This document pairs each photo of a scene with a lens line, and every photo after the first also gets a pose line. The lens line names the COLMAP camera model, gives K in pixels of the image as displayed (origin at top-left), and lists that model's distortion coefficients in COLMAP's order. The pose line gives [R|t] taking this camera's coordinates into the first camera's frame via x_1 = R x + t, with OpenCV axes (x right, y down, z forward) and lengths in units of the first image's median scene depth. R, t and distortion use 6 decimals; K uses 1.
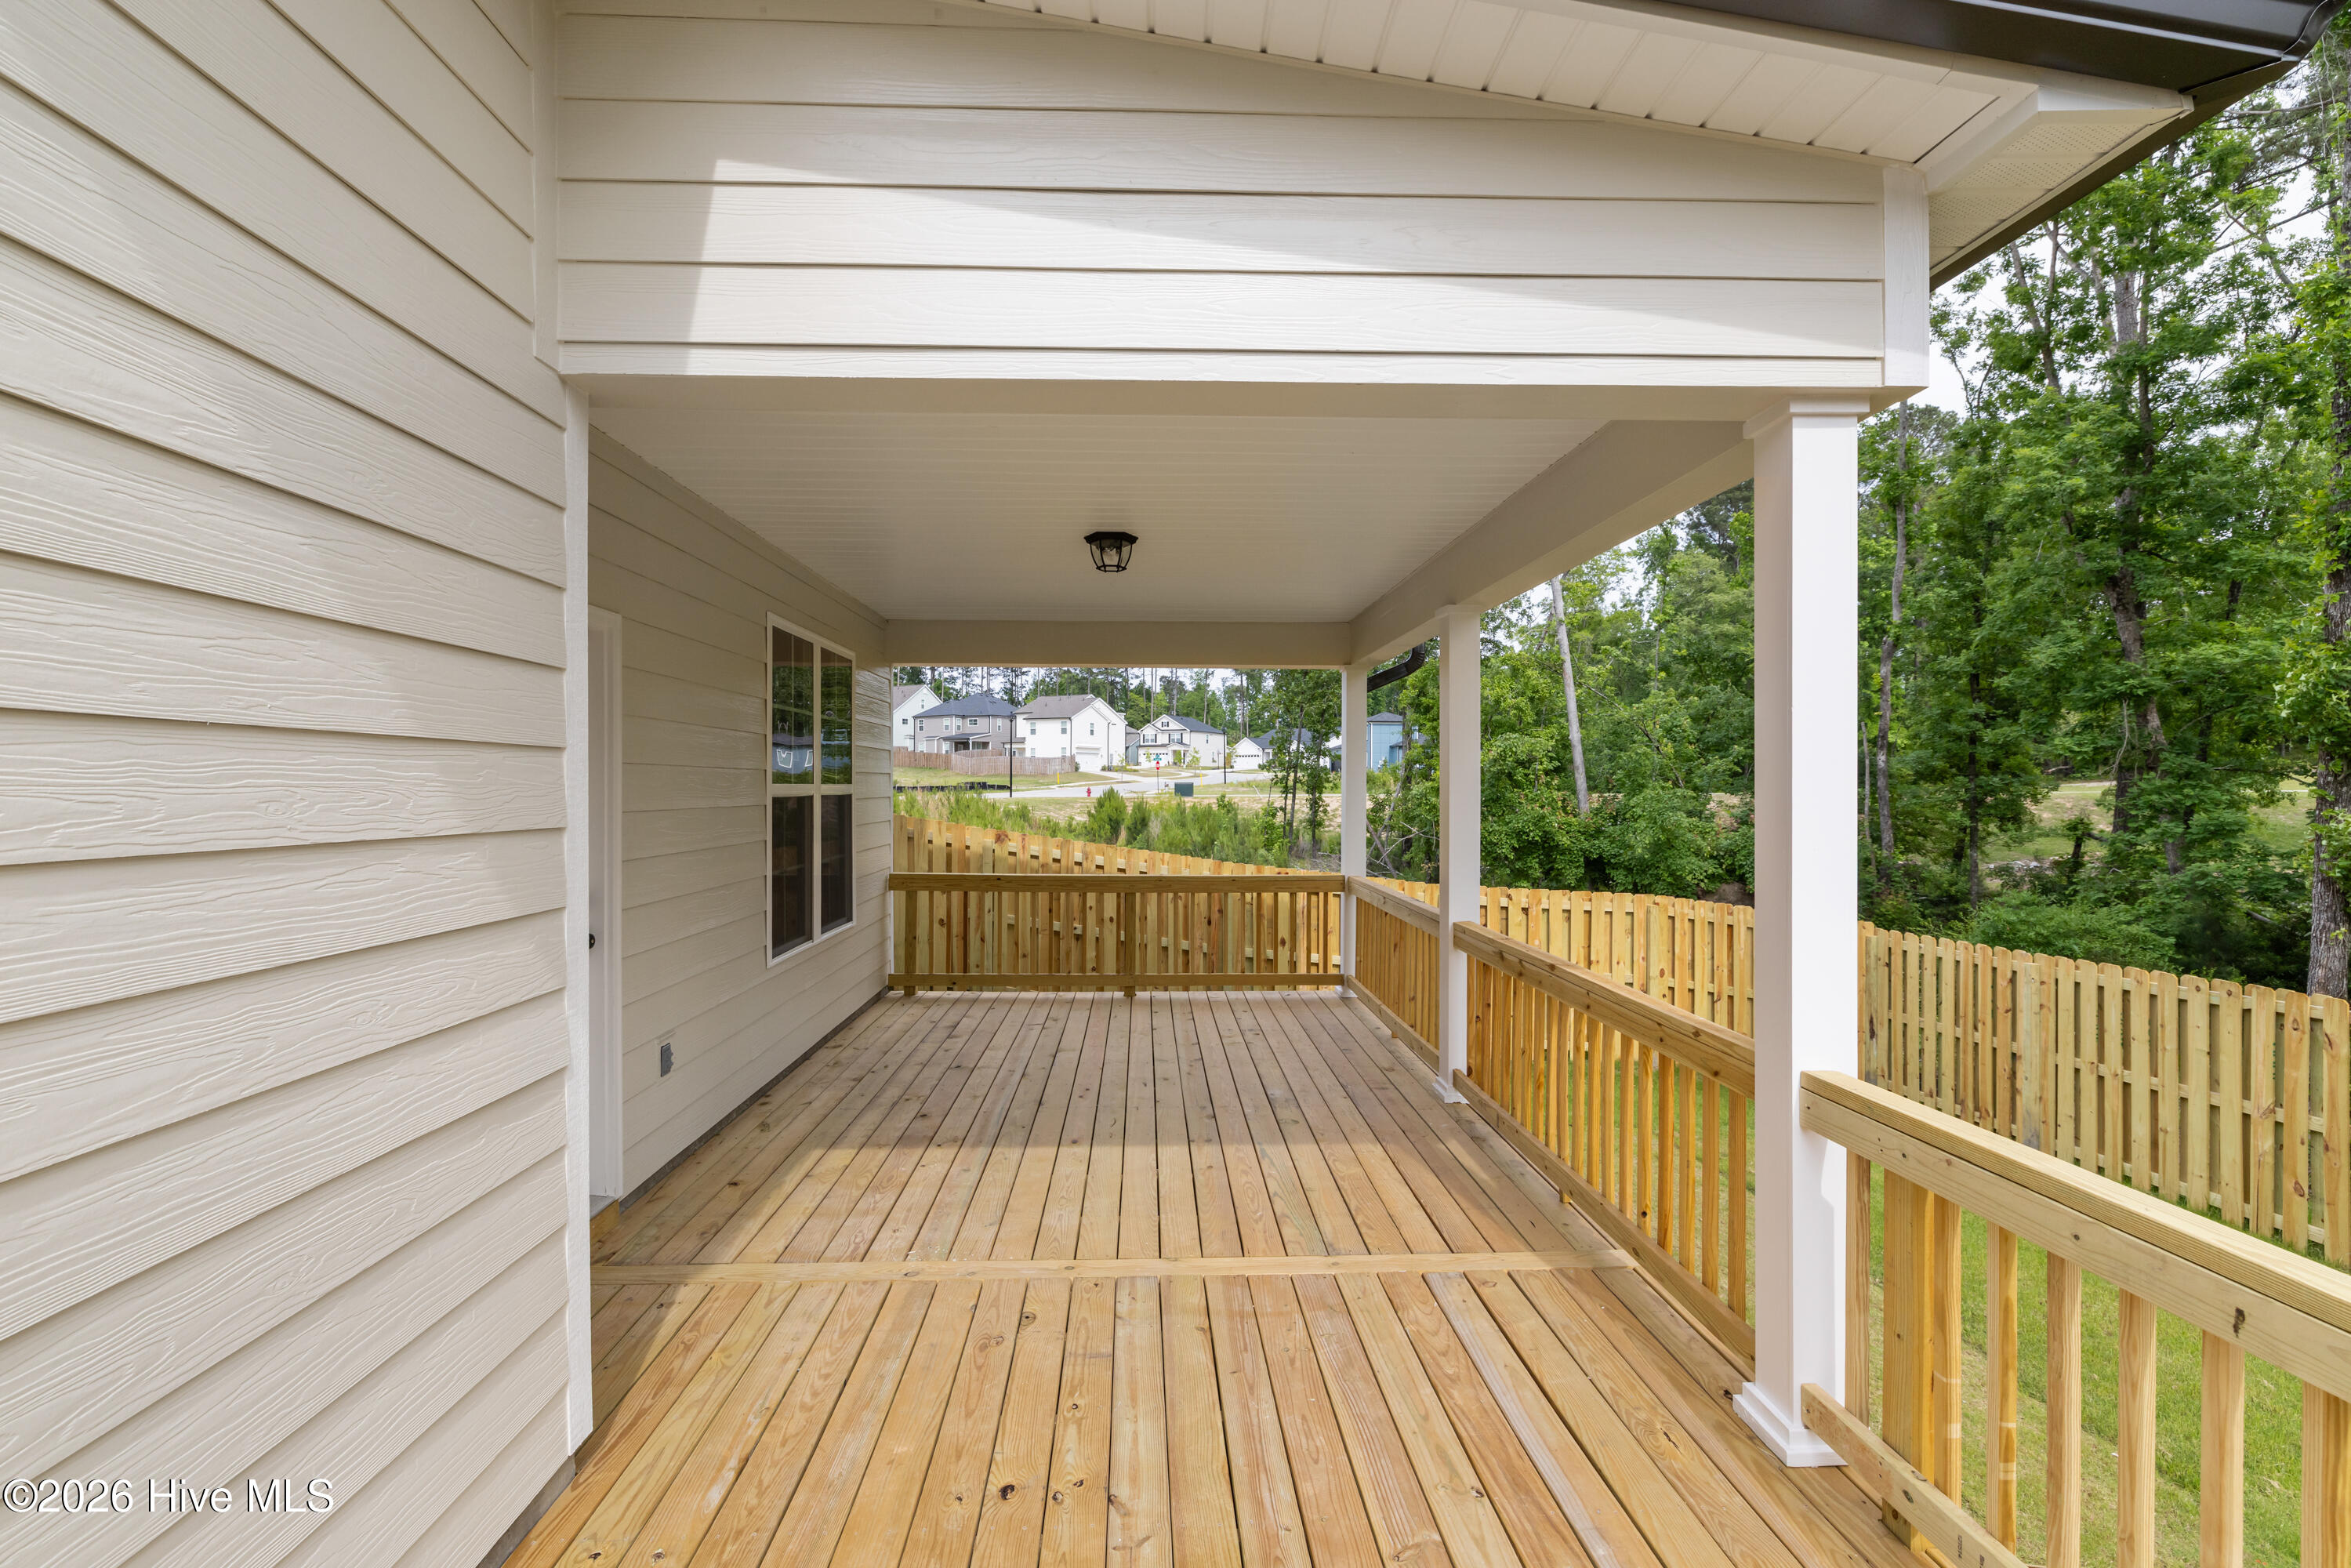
lens RADIAL K [[1019.5, 0, 1160.1], [0, 1019.5, 792.5], [0, 0, 1]] dist [-0.000483, 0.001277]
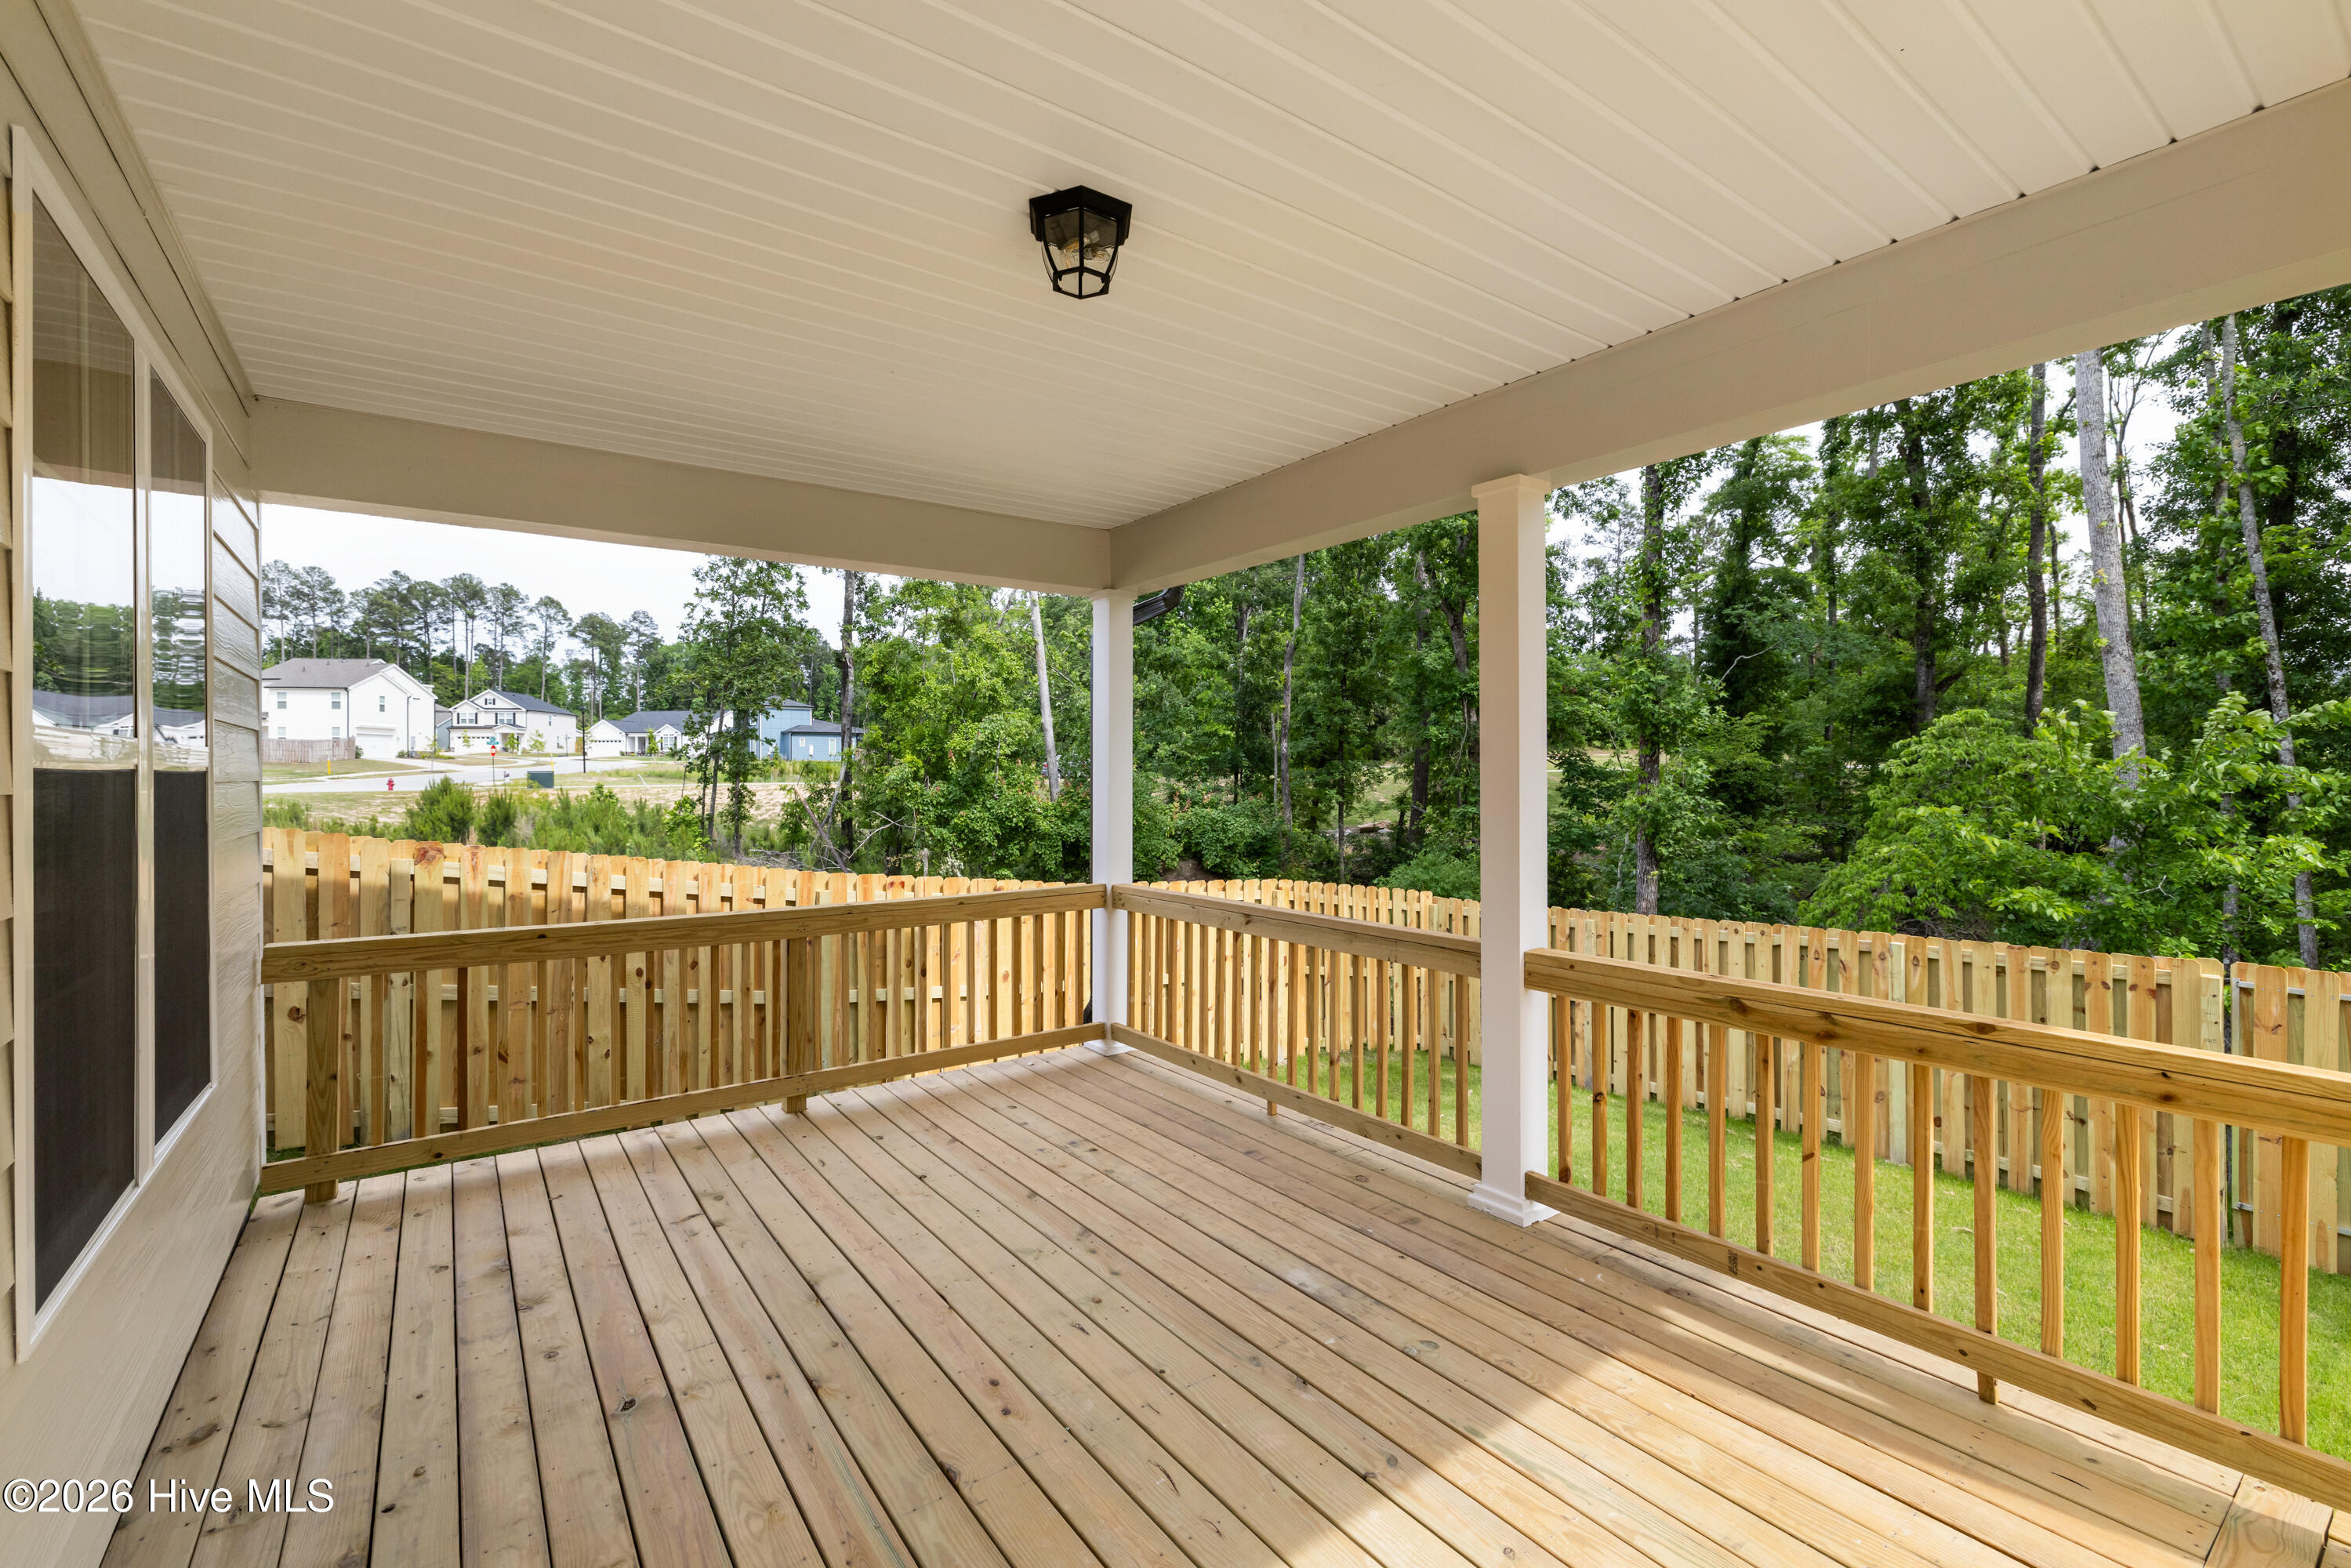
lens RADIAL K [[1019.5, 0, 1176.9], [0, 1019.5, 773.0], [0, 0, 1]] dist [-0.000483, 0.001277]
pose [[0.824197, -0.006436, 0.566267, -0.185531], [0.010809, 0.999932, -0.004368, 0.006831], [-0.566201, 0.009721, 0.824210, 0.385336]]
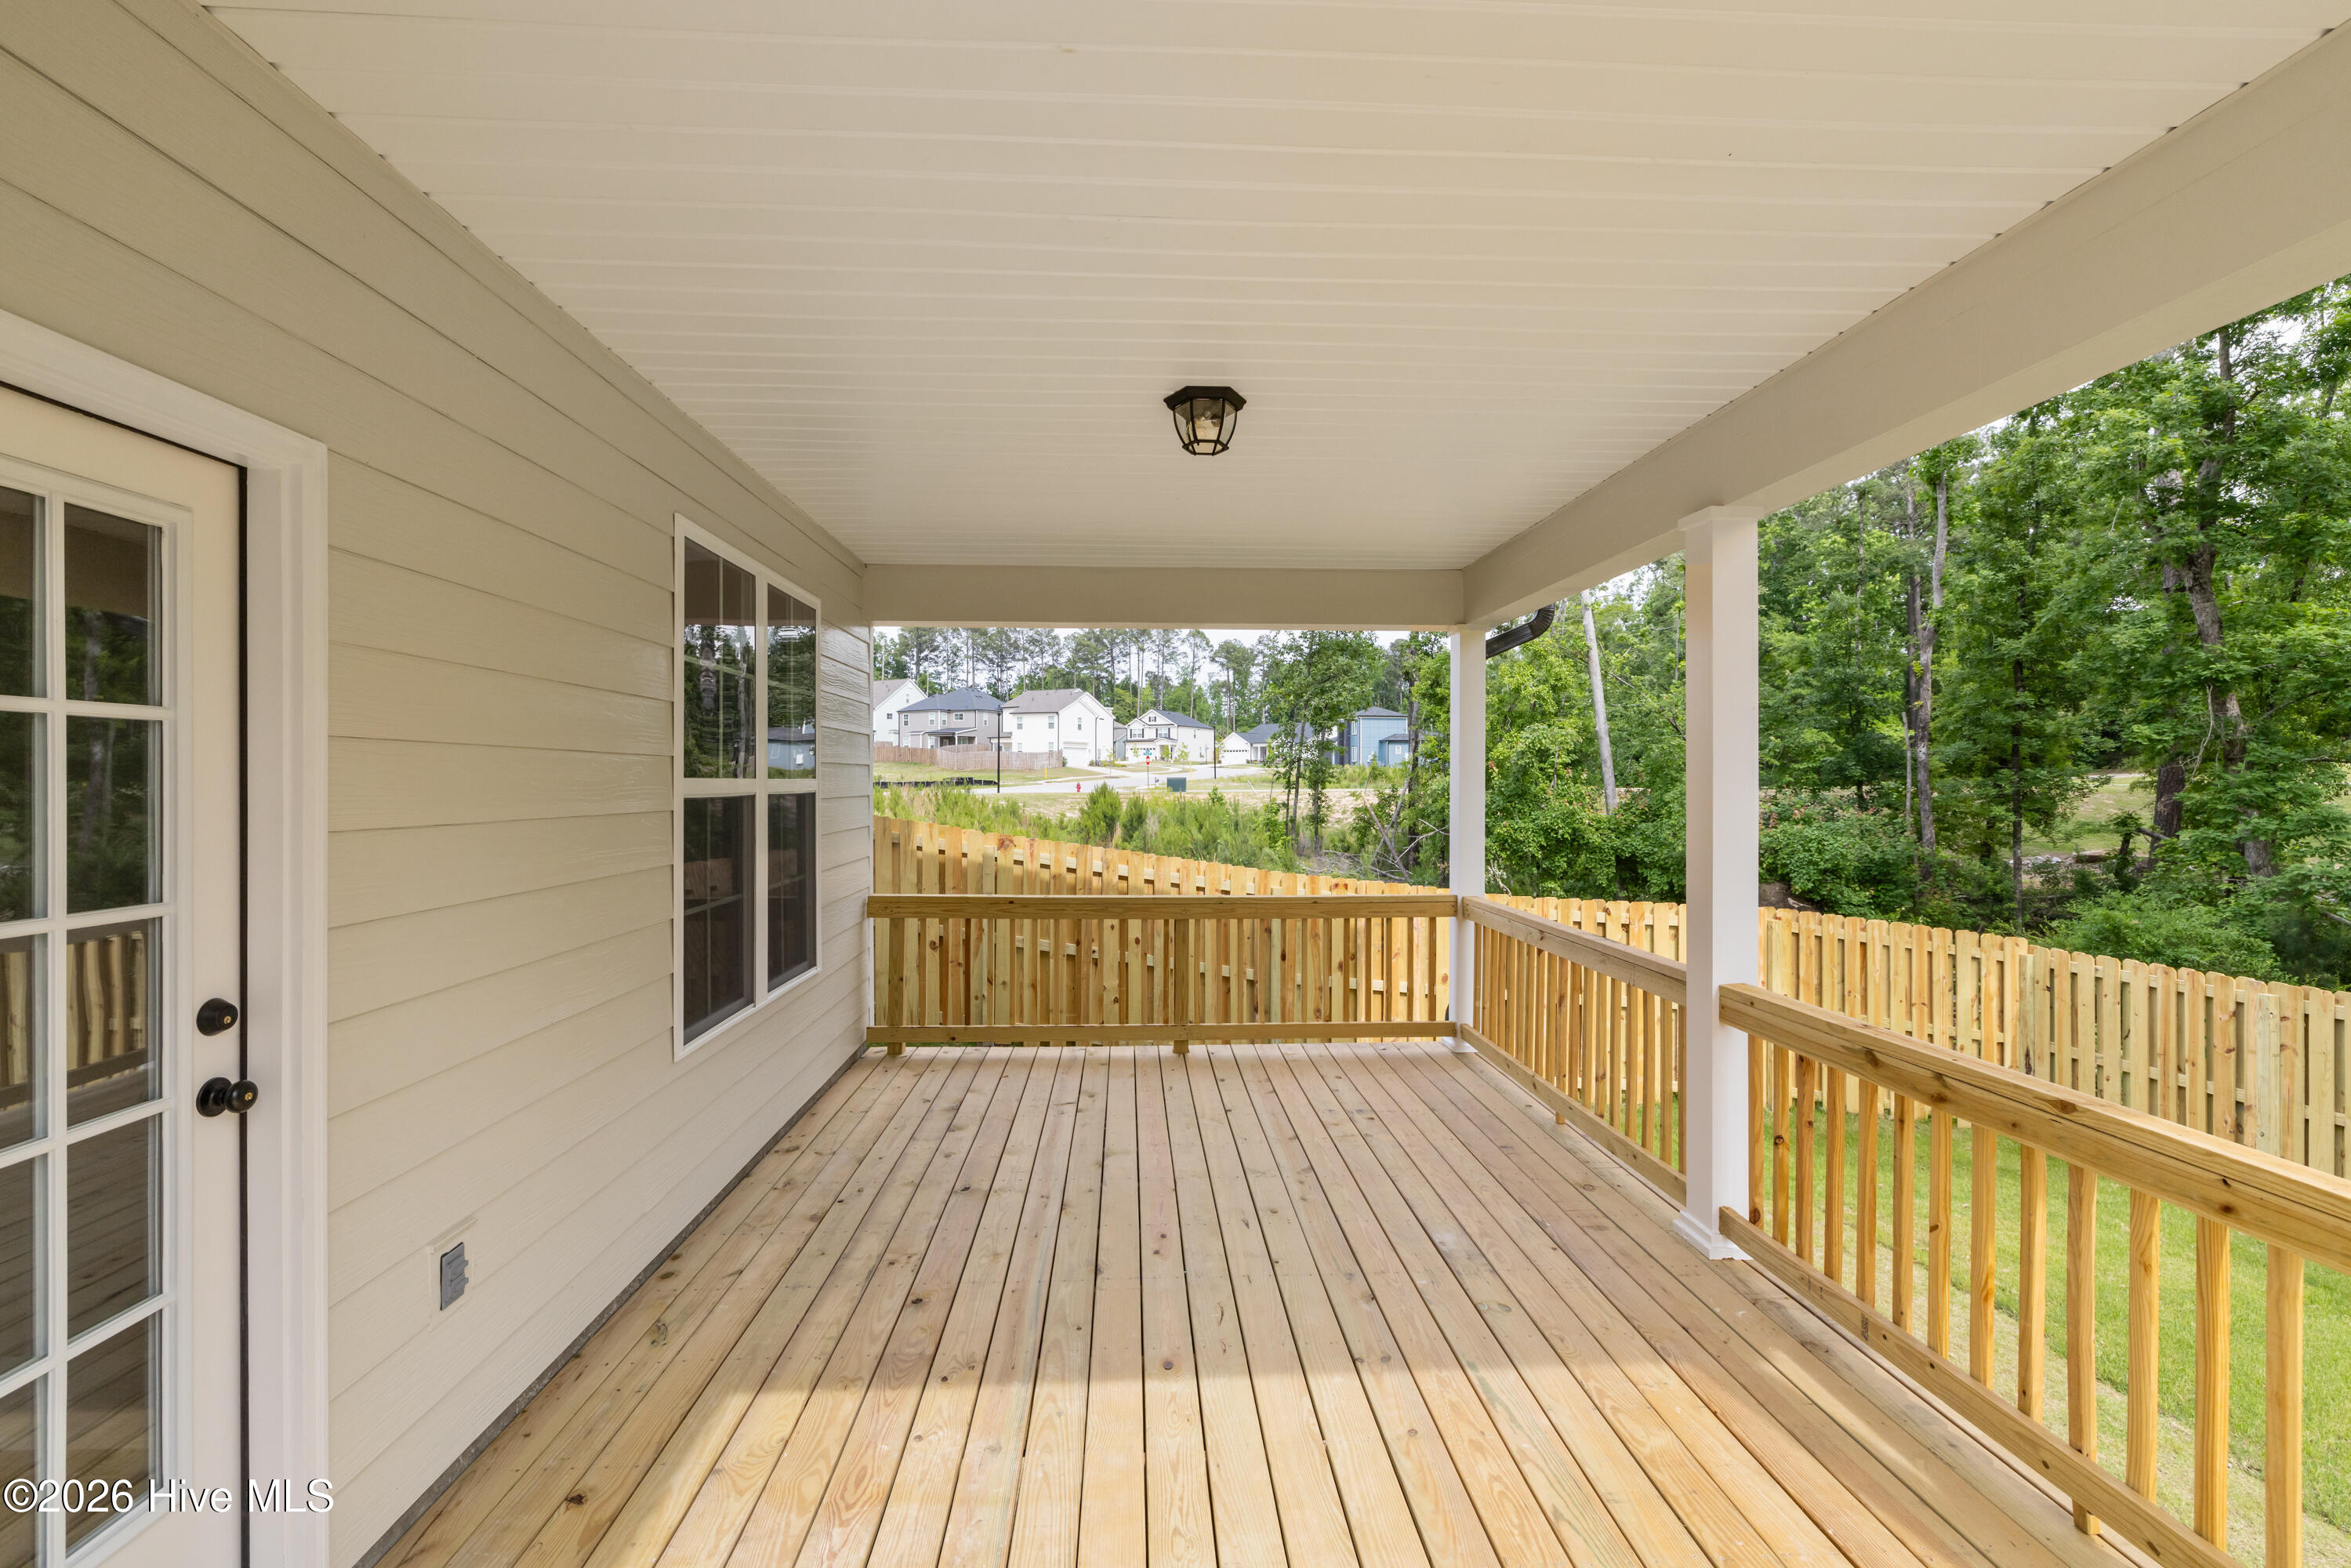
lens RADIAL K [[1019.5, 0, 1168.2], [0, 1019.5, 781.8], [0, 0, 1]] dist [-0.000483, 0.001277]
pose [[0.999764, -0.002257, 0.021629, -0.056602], [0.002379, 0.999981, -0.005612, -0.001347], [-0.021615, 0.005663, 0.999750, 0.229778]]
